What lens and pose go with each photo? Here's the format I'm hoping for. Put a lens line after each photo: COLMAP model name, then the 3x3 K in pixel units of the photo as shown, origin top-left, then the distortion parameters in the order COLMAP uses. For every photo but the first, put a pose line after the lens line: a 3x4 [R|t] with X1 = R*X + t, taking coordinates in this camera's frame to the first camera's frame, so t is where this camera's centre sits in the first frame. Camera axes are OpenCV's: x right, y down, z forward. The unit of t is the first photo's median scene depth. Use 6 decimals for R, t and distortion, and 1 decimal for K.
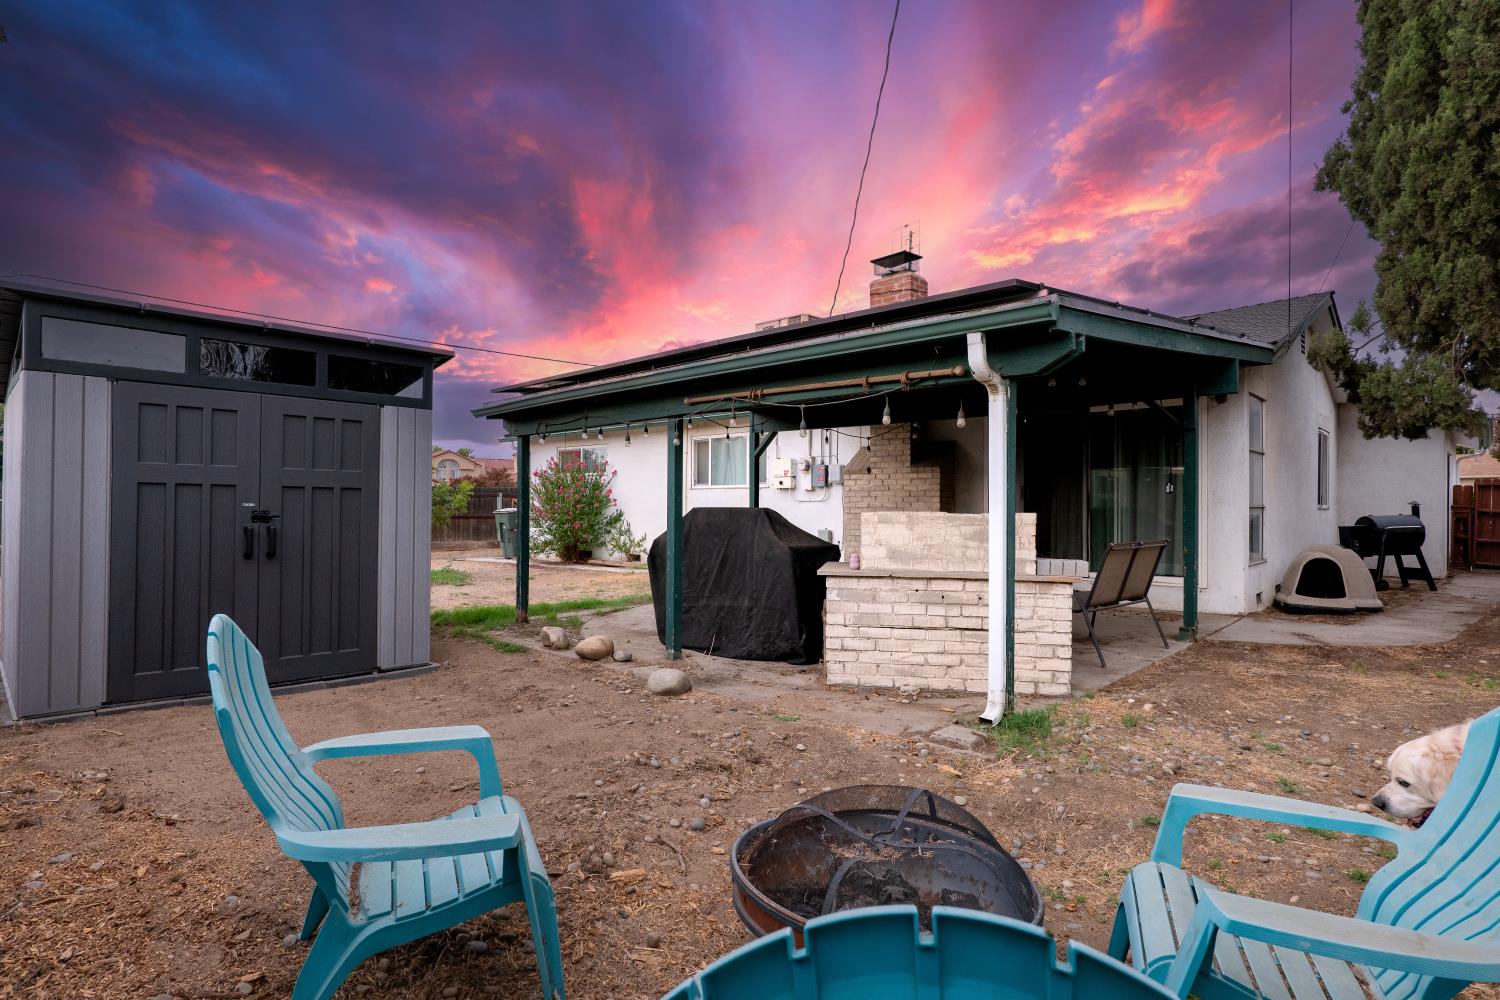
lens RADIAL K [[779.8, 0, 741.7], [0, 779.8, 507.2], [0, 0, 1]] dist [-0.018997, 0.011087]
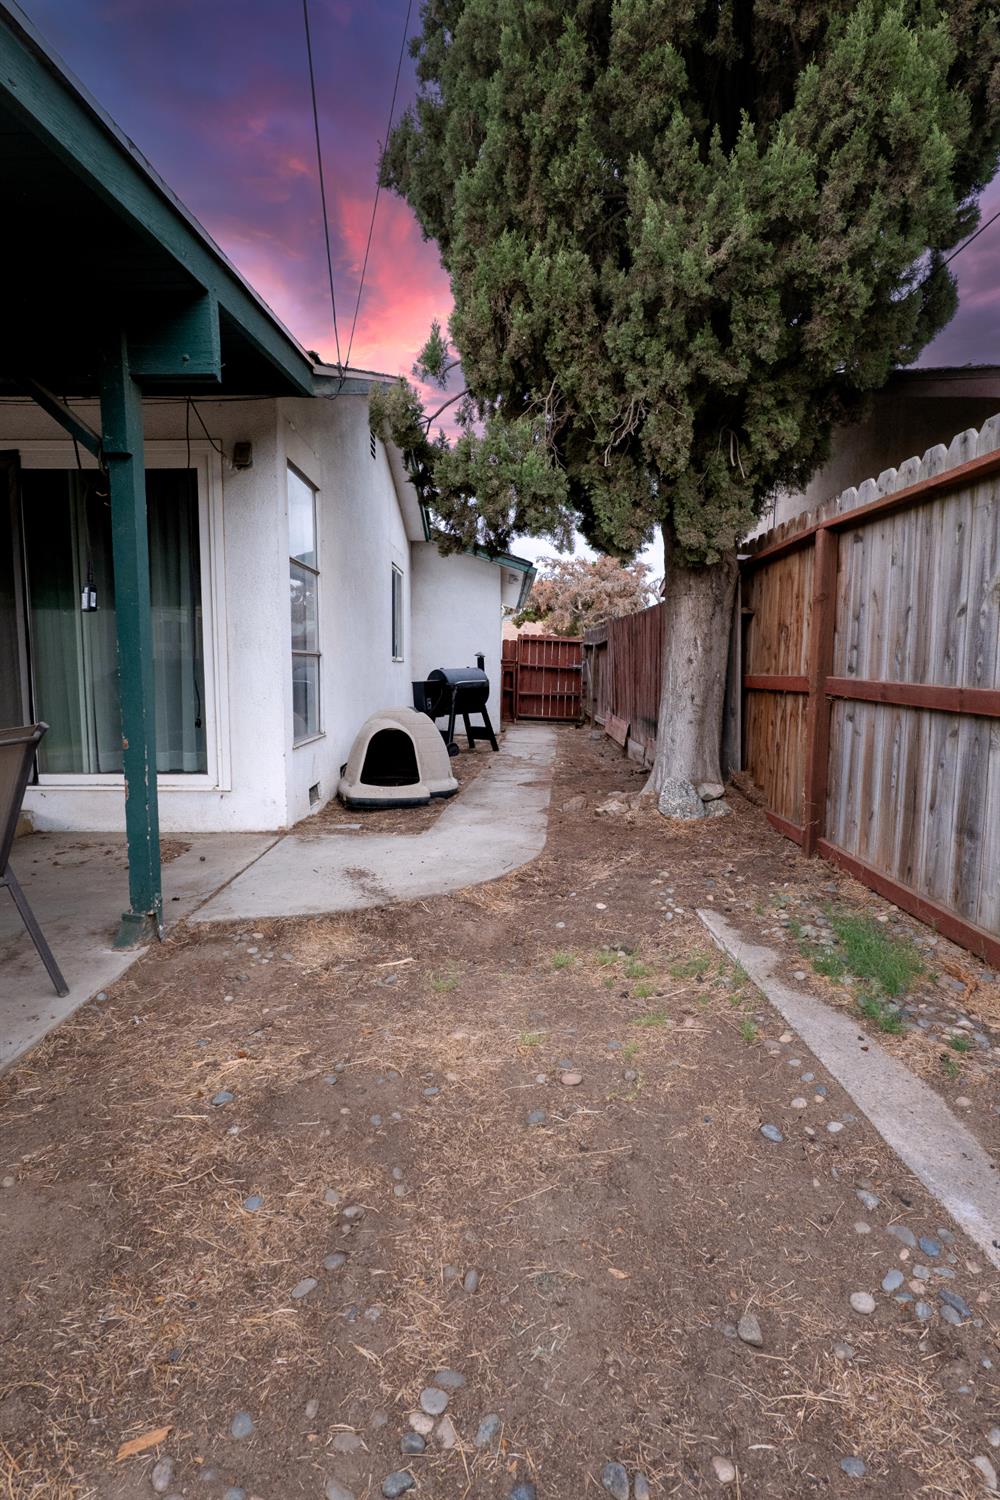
lens RADIAL K [[779.8, 0, 498.9], [0, 779.8, 751.7], [0, 0, 1]] dist [-0.018997, 0.011087]
pose [[0.722828, -0.074310, 0.687021, 0.362153], [-0.002304, 0.993937, 0.109931, 0.010167], [-0.691024, -0.081044, 0.718274, 0.461410]]
